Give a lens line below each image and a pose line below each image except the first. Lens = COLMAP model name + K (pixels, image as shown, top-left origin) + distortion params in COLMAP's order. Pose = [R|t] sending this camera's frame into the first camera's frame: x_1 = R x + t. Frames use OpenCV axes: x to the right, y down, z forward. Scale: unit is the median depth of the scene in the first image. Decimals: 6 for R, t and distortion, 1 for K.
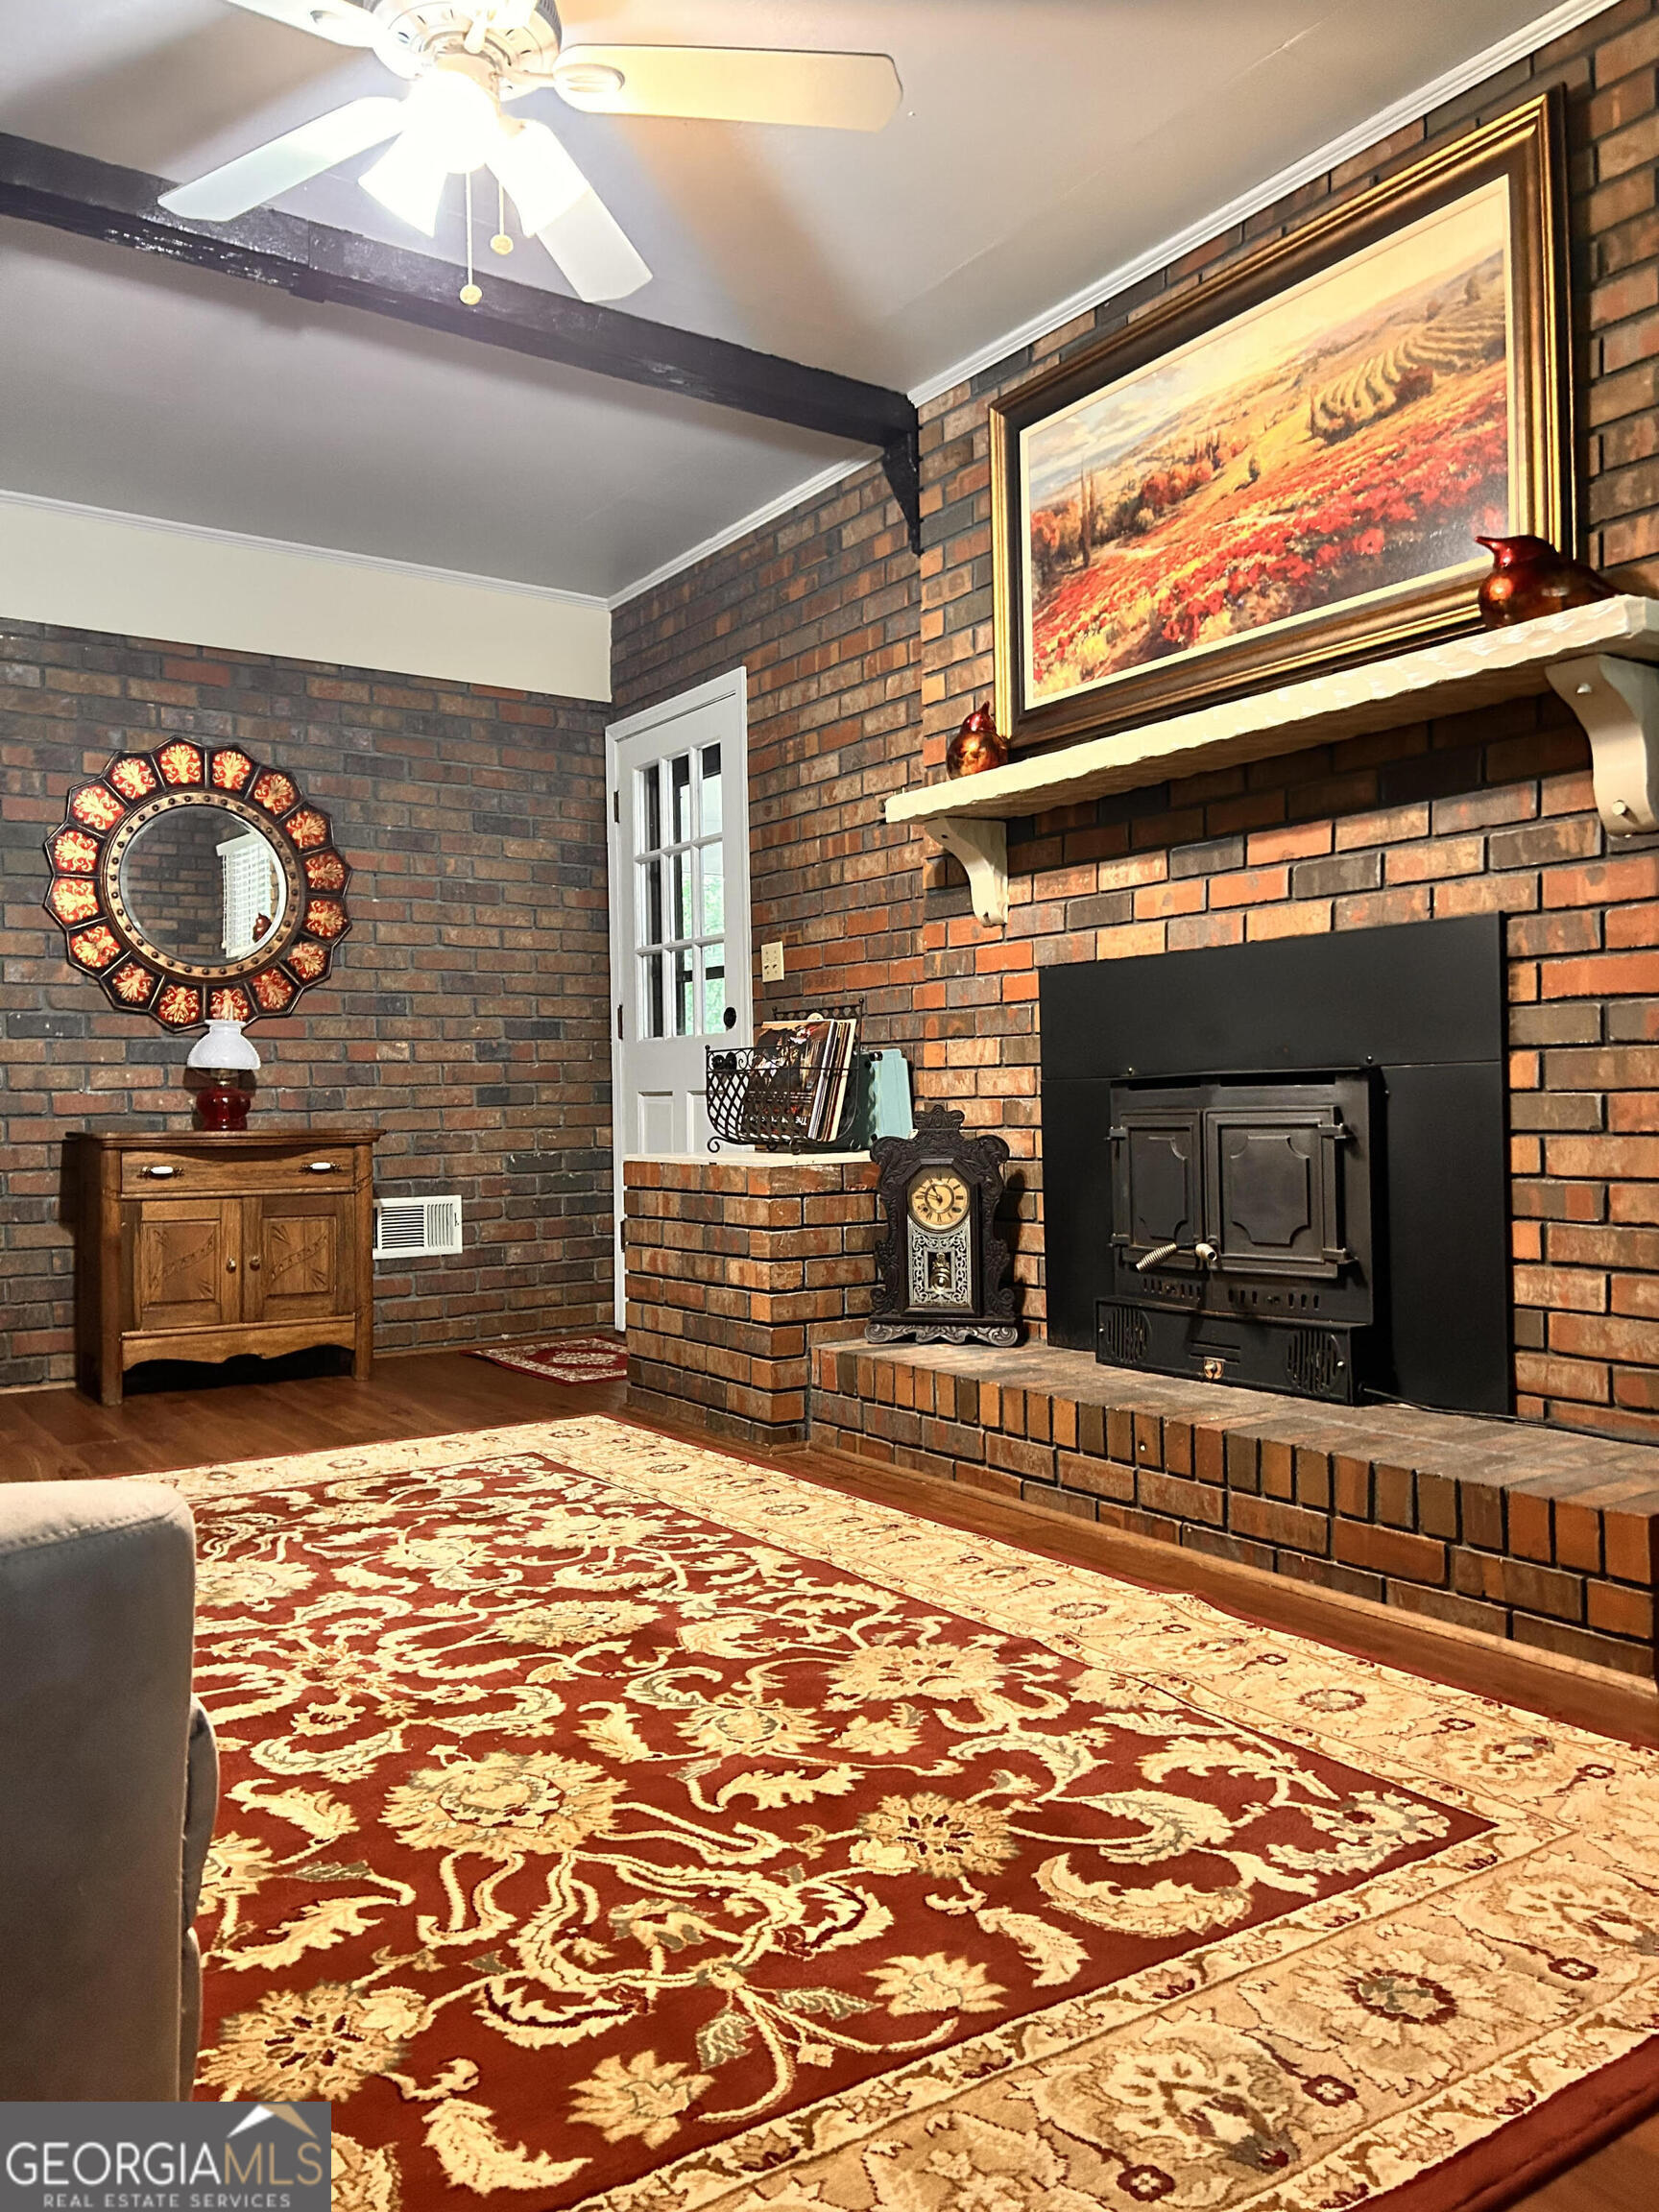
lens RADIAL K [[1624.6, 0, 835.9], [0, 1624.6, 1137.3], [0, 0, 1]] dist [0.072554, -0.109932]
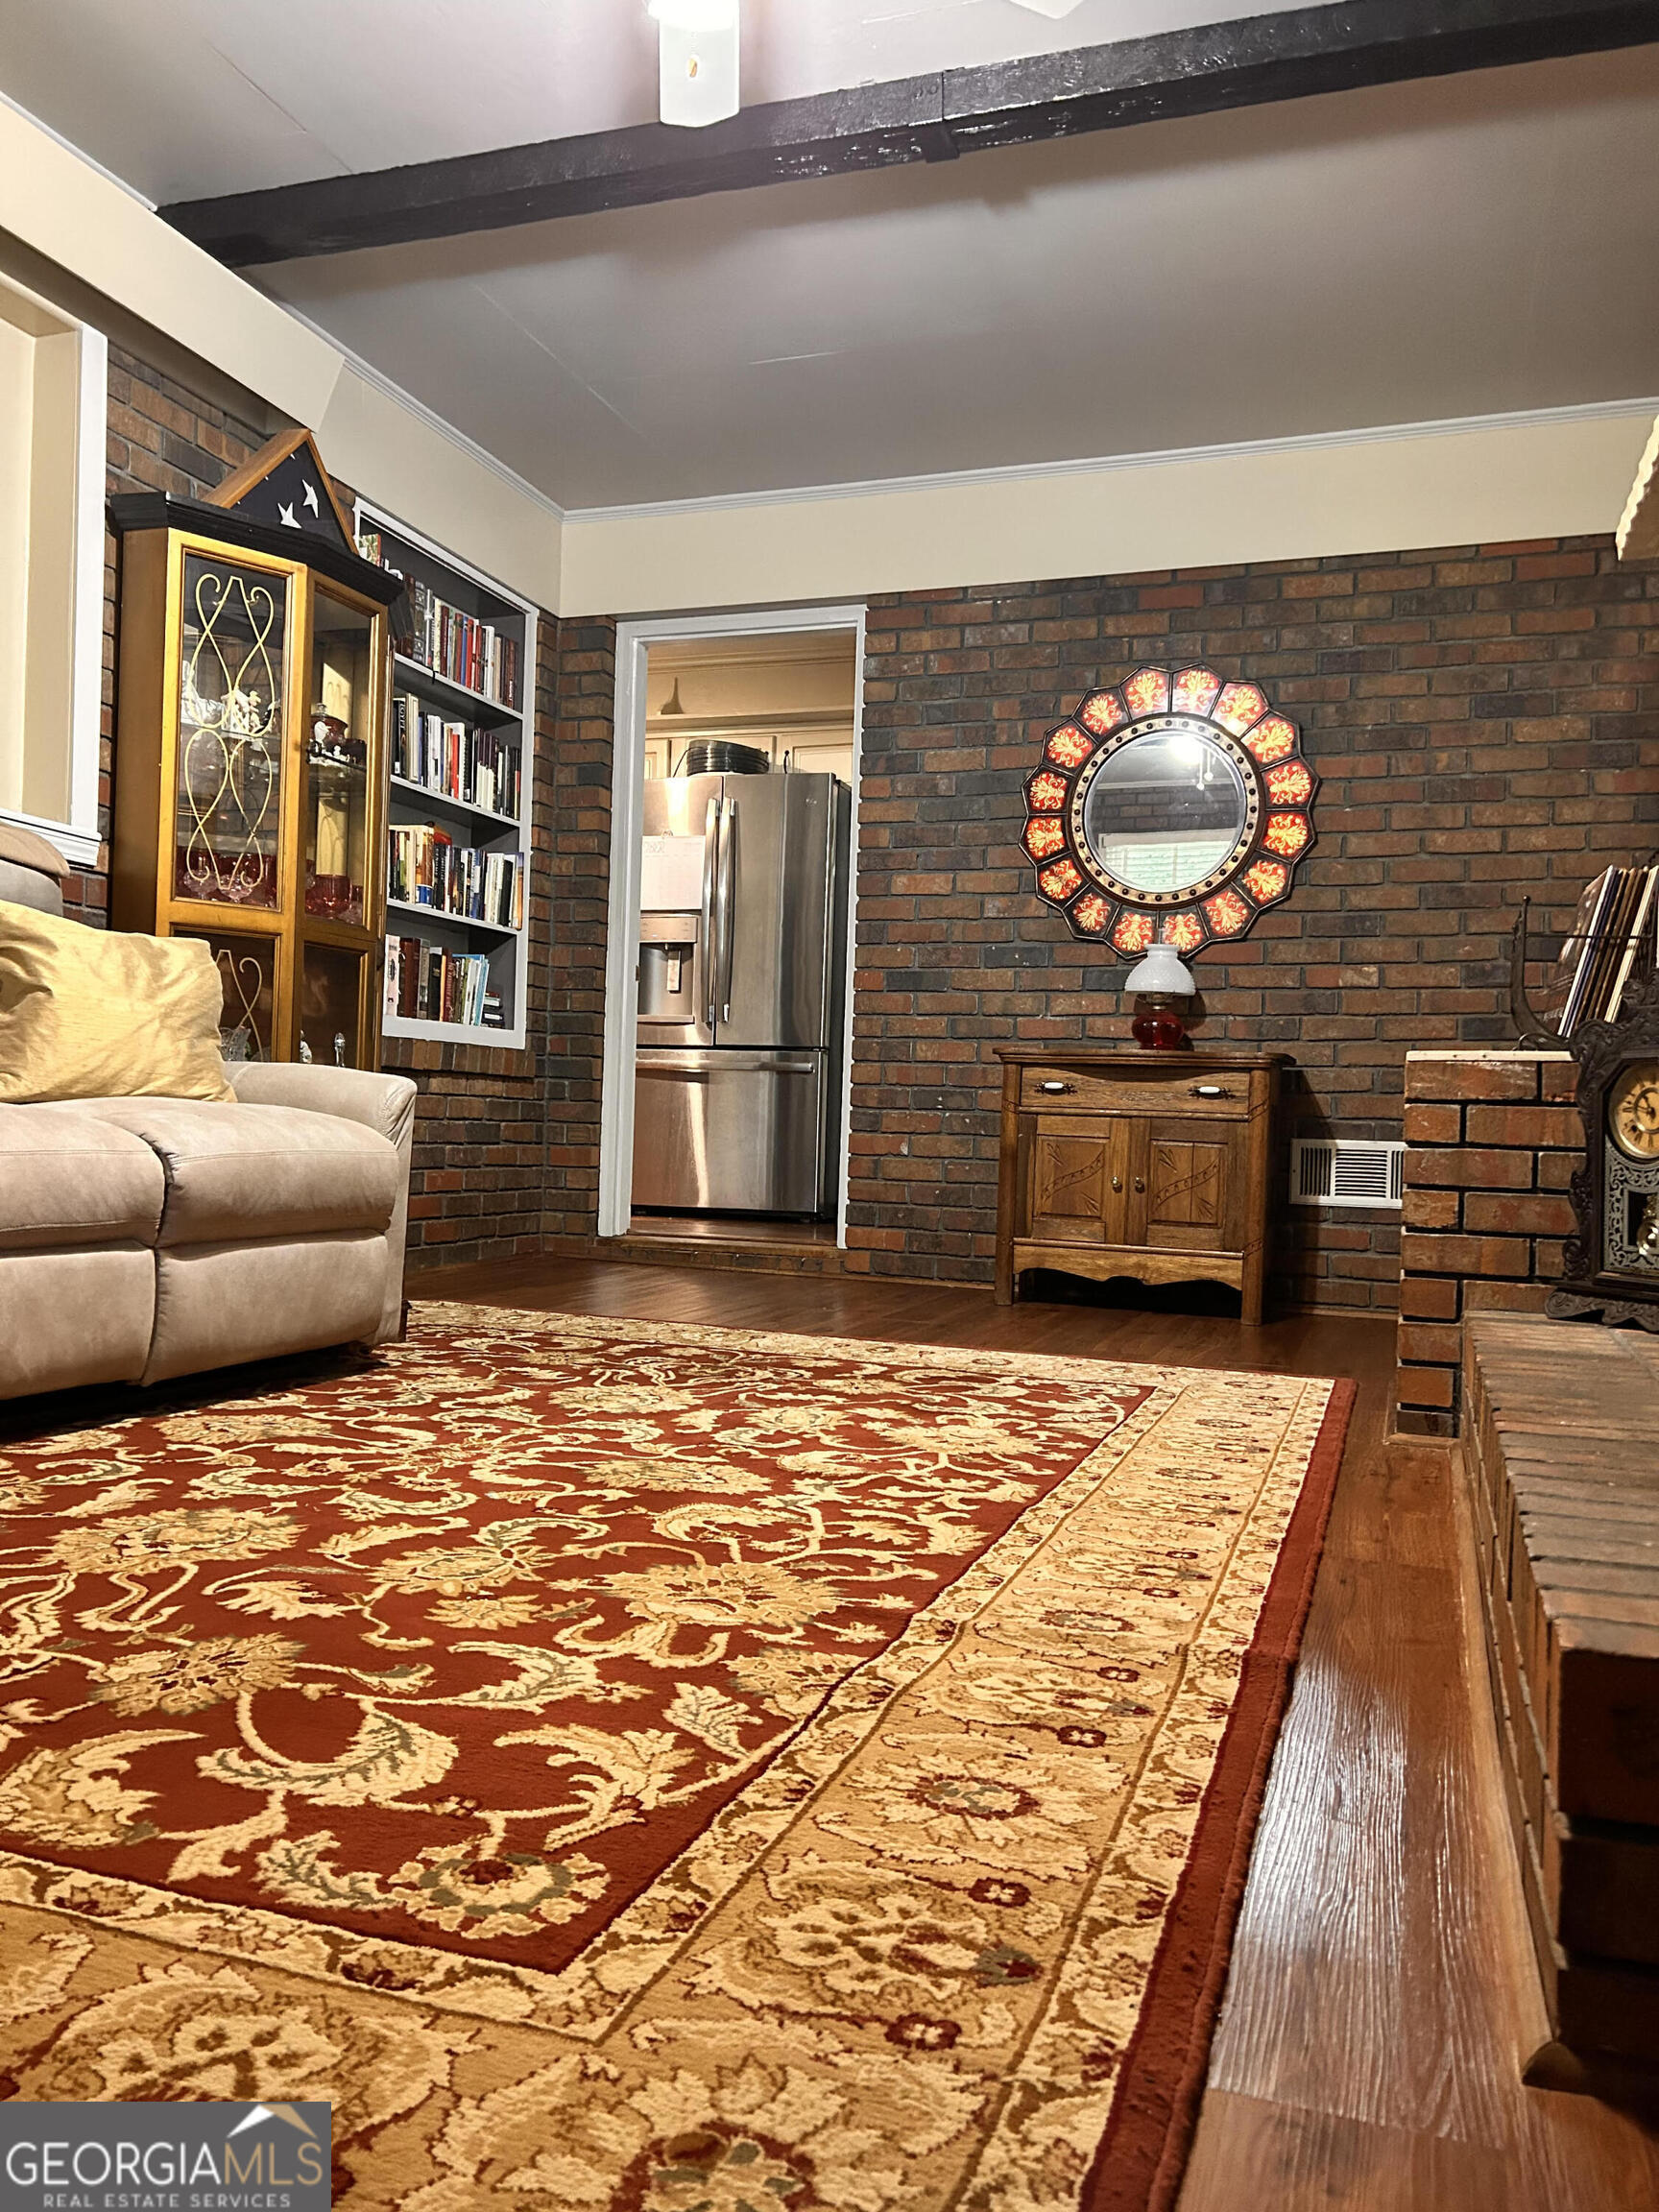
lens RADIAL K [[1624.6, 0, 835.9], [0, 1624.6, 1137.3], [0, 0, 1]] dist [0.072554, -0.109932]
pose [[0.607485, 0.043494, -0.793139, 0.319377], [-0.054975, 0.998408, 0.012643, 0.047063], [0.792426, 0.035922, 0.608909, 0.266079]]
